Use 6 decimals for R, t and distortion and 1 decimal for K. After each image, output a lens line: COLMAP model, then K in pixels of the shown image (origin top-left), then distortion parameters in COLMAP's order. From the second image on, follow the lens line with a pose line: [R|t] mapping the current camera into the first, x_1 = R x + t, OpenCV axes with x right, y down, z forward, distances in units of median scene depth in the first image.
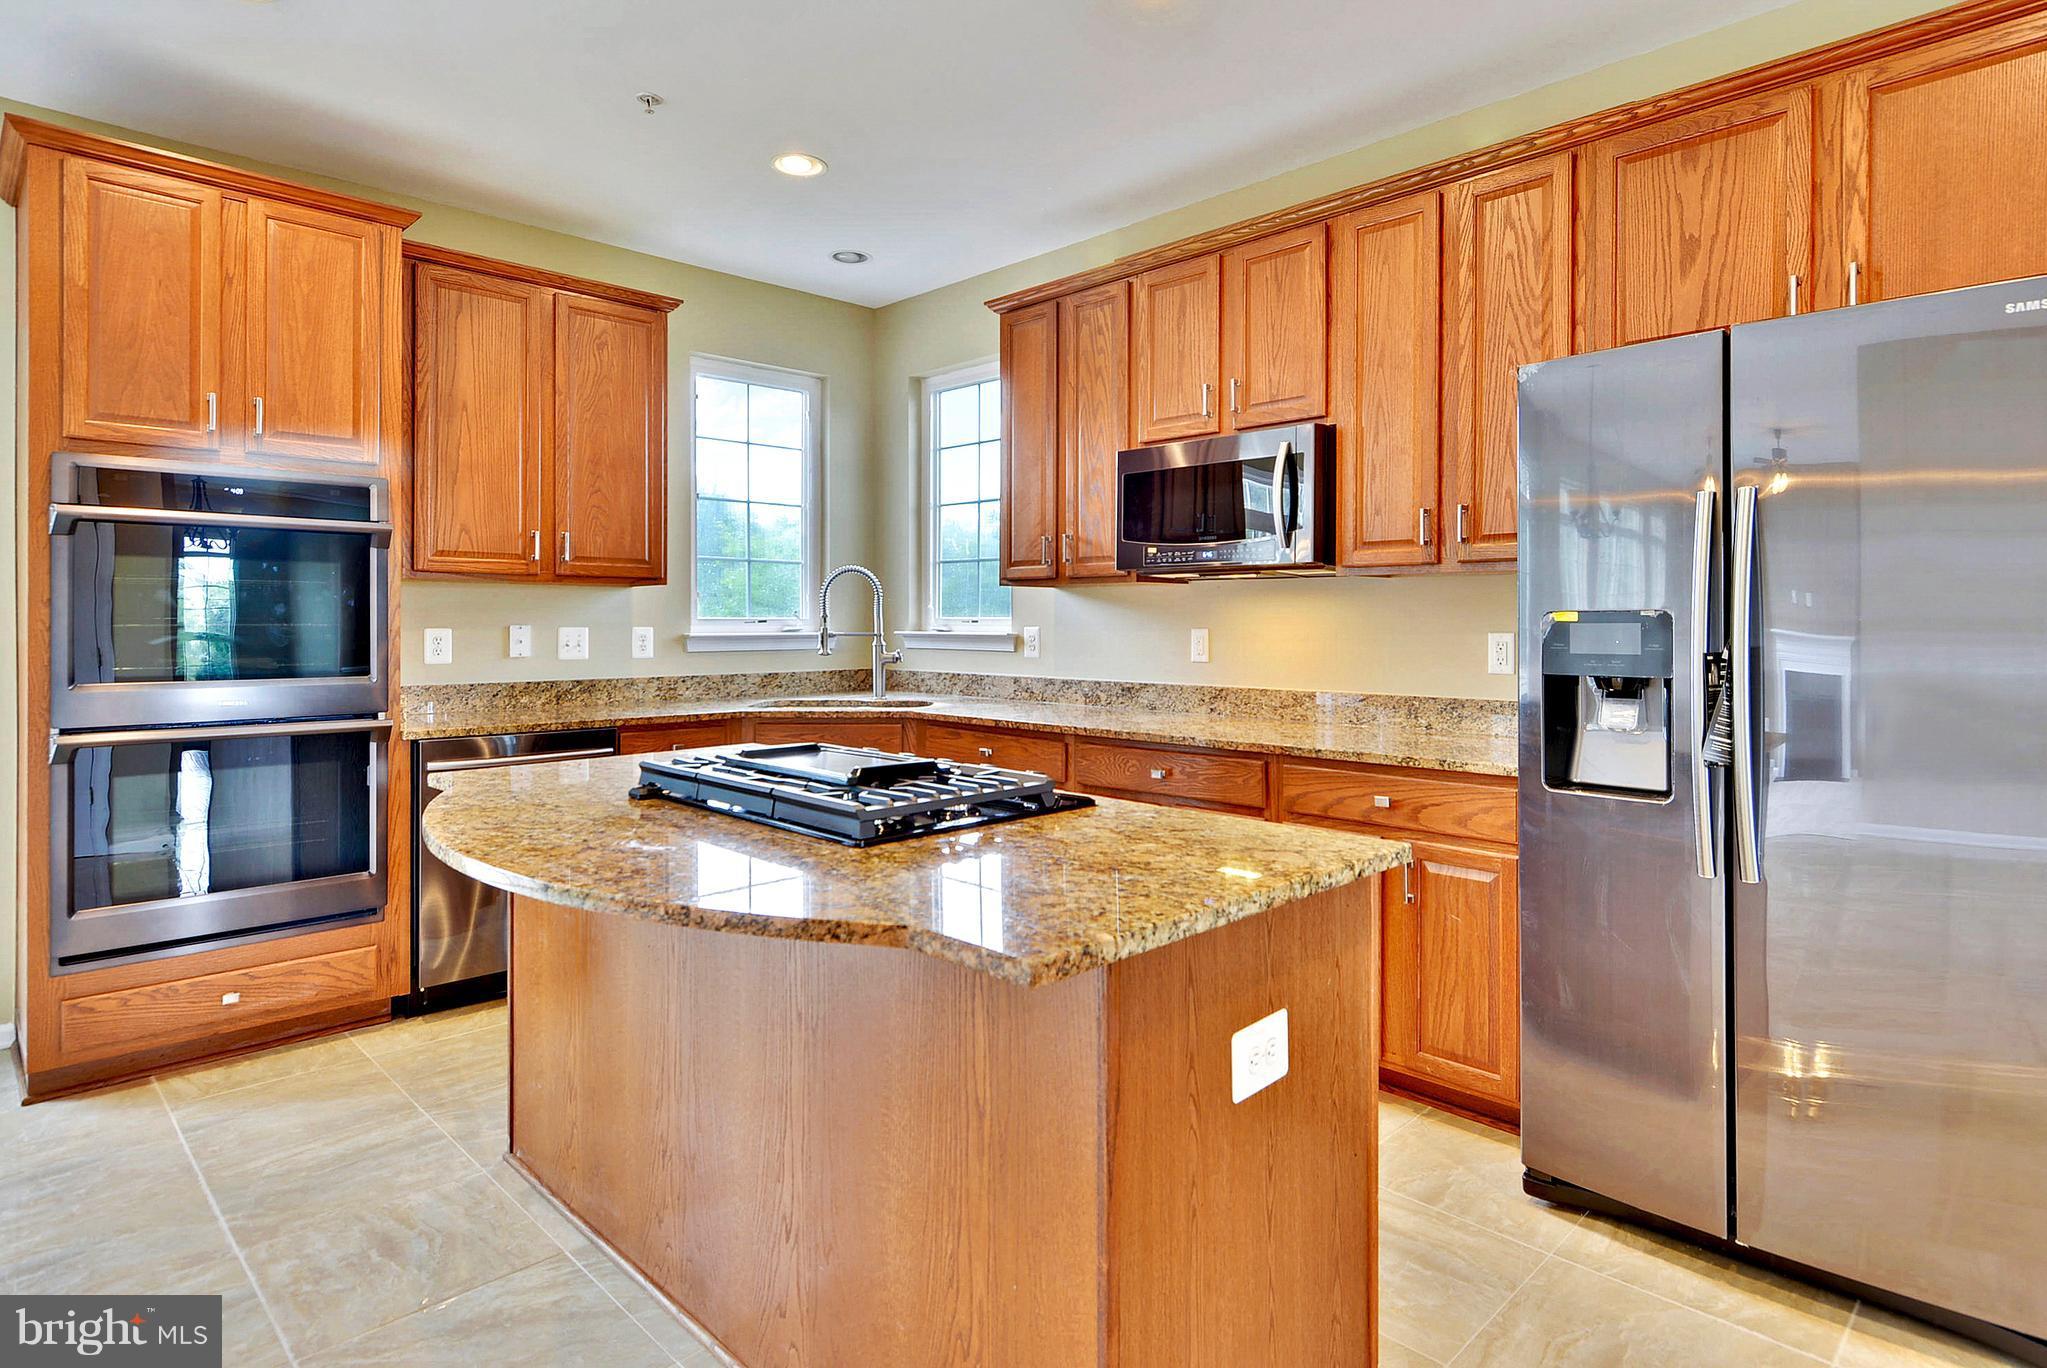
lens RADIAL K [[1102.9, 0, 1029.5], [0, 1102.9, 627.3], [0, 0, 1]] dist [0.001916, -0.000025]
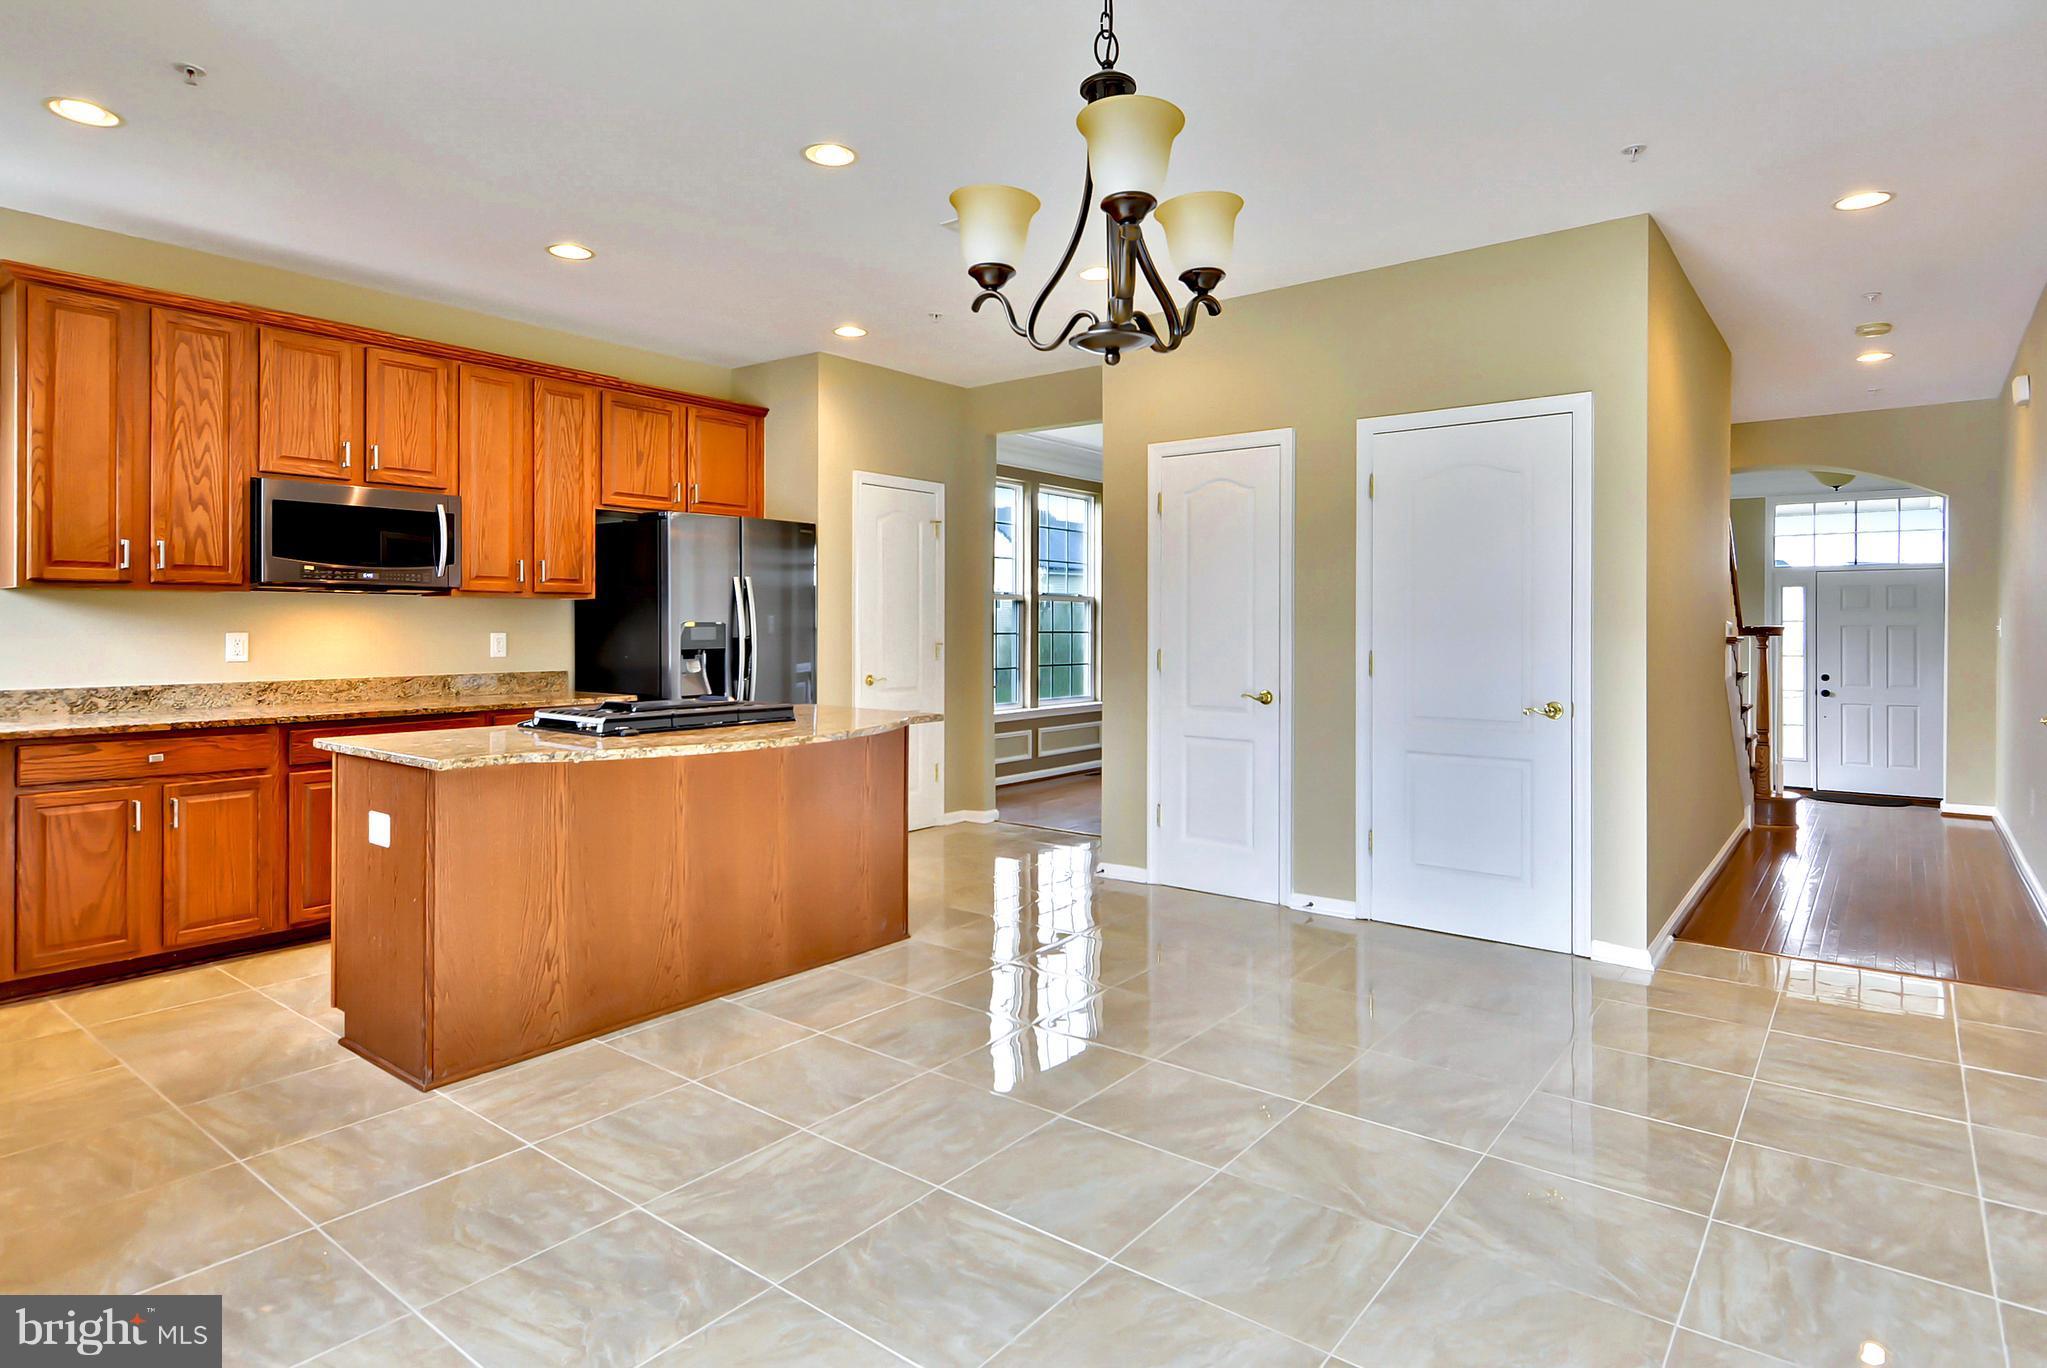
lens RADIAL K [[1102.9, 0, 1029.5], [0, 1102.9, 627.3], [0, 0, 1]] dist [0.001916, -0.000025]
pose [[-0.124865, 0.001352, 0.992173, -1.263533], [0.006969, 0.999976, -0.000486, 0.002449], [-0.992149, 0.006853, -0.124872, 0.384026]]
